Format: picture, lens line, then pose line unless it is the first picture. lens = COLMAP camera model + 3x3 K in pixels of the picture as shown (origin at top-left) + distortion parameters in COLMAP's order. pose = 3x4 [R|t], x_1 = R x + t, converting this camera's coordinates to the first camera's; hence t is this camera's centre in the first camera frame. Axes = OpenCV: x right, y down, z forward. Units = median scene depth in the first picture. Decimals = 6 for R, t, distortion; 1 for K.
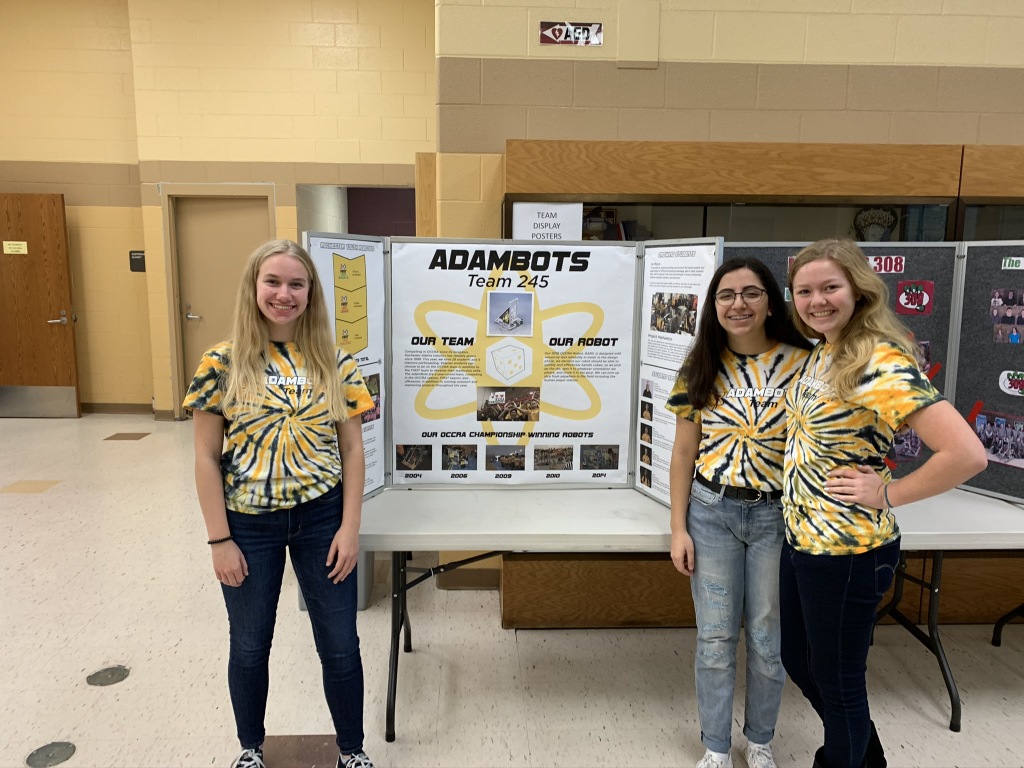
lens RADIAL K [[779.6, 0, 510.0], [0, 779.6, 382.6], [0, 0, 1]] dist [-0.007459, 0.003576]
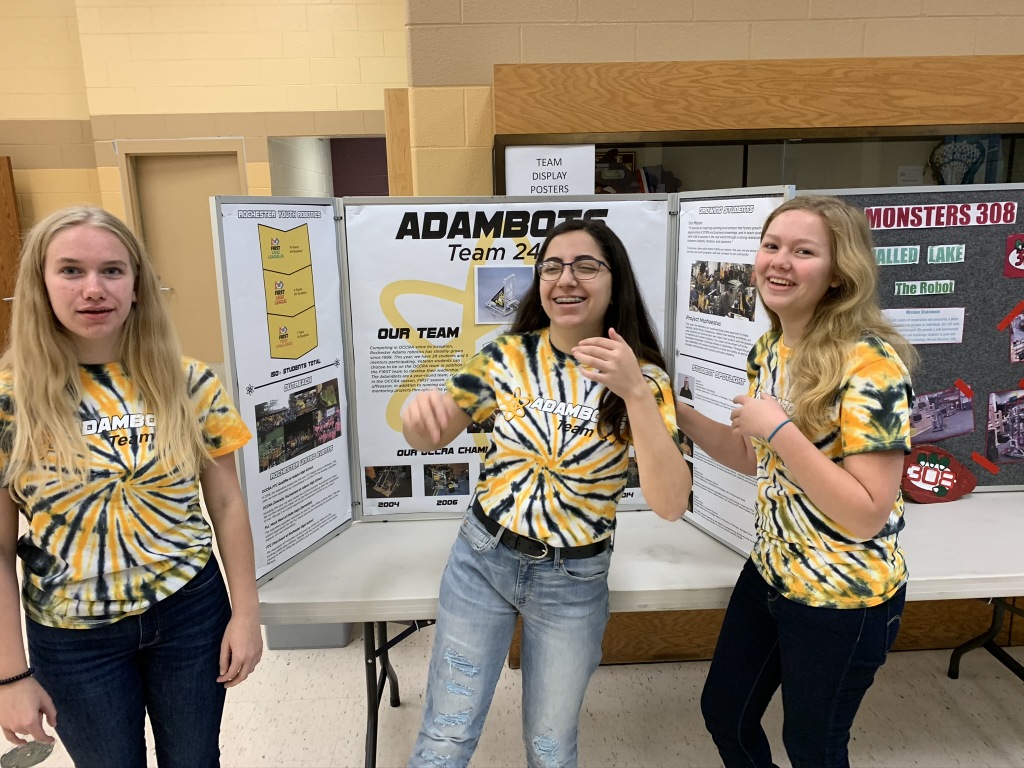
lens RADIAL K [[779.6, 0, 514.3], [0, 779.6, 384.6], [0, 0, 1]] dist [-0.007459, 0.003576]
pose [[0.999520, -0.030849, -0.002789, 0.007745], [0.030964, 0.997519, 0.063215, -0.043255], [0.000832, -0.063271, 0.997996, 0.207678]]
